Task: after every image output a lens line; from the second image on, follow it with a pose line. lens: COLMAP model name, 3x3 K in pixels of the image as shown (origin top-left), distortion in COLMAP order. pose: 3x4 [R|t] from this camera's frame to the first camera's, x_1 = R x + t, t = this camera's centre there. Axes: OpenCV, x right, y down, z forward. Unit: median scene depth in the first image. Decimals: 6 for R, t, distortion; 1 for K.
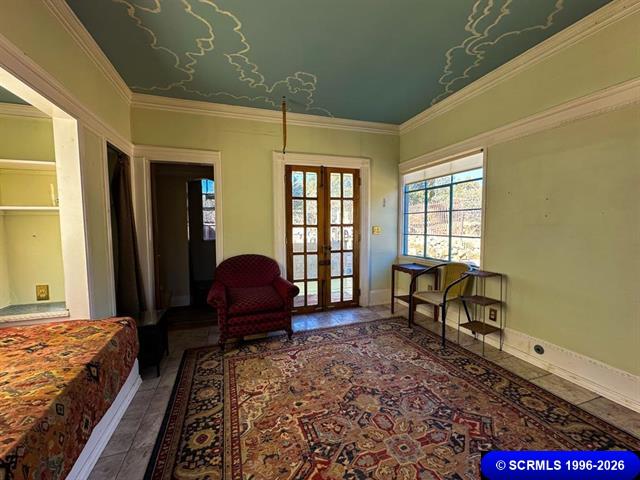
lens RADIAL K [[260.5, 0, 318.6], [0, 260.5, 239.9], [0, 0, 1]] dist [0.000333, 0.000166]
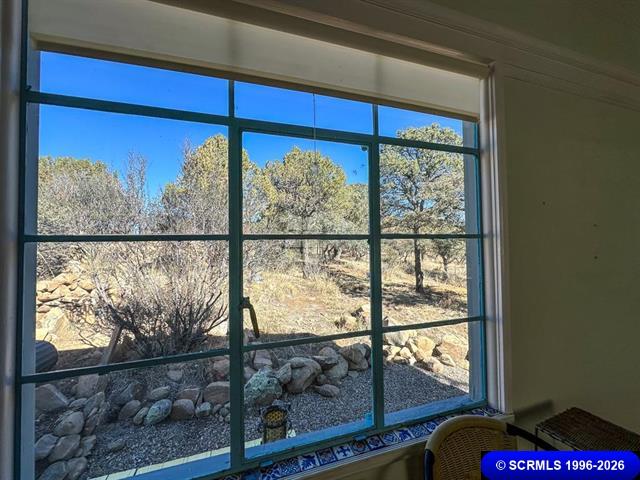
lens RADIAL K [[260.5, 0, 318.6], [0, 260.5, 239.9], [0, 0, 1]] dist [0.000333, 0.000166]
pose [[0.013360, 0.026988, 0.999546, 0.427993], [0.072416, 0.996985, -0.027886, -0.187174], [-0.997285, 0.072756, 0.011365, 1.882438]]
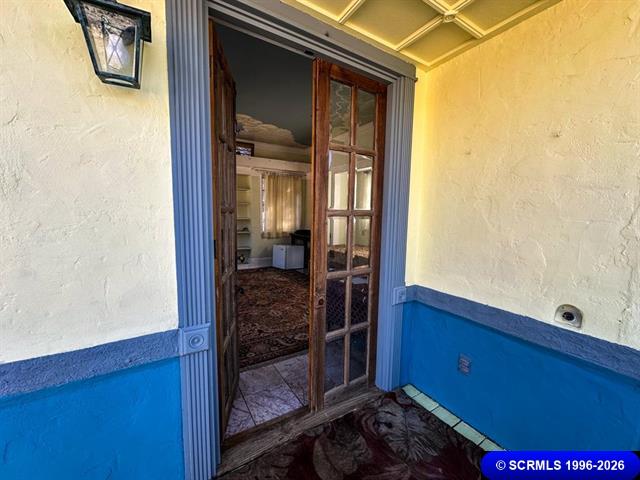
lens RADIAL K [[260.5, 0, 318.6], [0, 260.5, 239.9], [0, 0, 1]] dist [0.000333, 0.000166]
pose [[-0.974950, 0.012721, -0.222059, 0.206078], [-0.022952, 0.987280, 0.157327, -0.151220], [0.221235, 0.158483, -0.962257, 2.884158]]
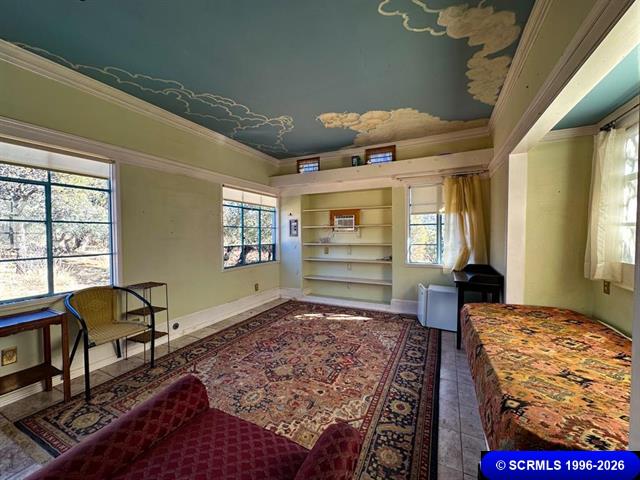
lens RADIAL K [[260.5, 0, 318.6], [0, 260.5, 239.9], [0, 0, 1]] dist [0.000333, 0.000166]
pose [[-0.704463, -0.005503, 0.709720, -0.886162], [0.056015, 0.996420, 0.063326, -0.118773], [-0.707527, 0.084365, -0.701632, 1.755839]]
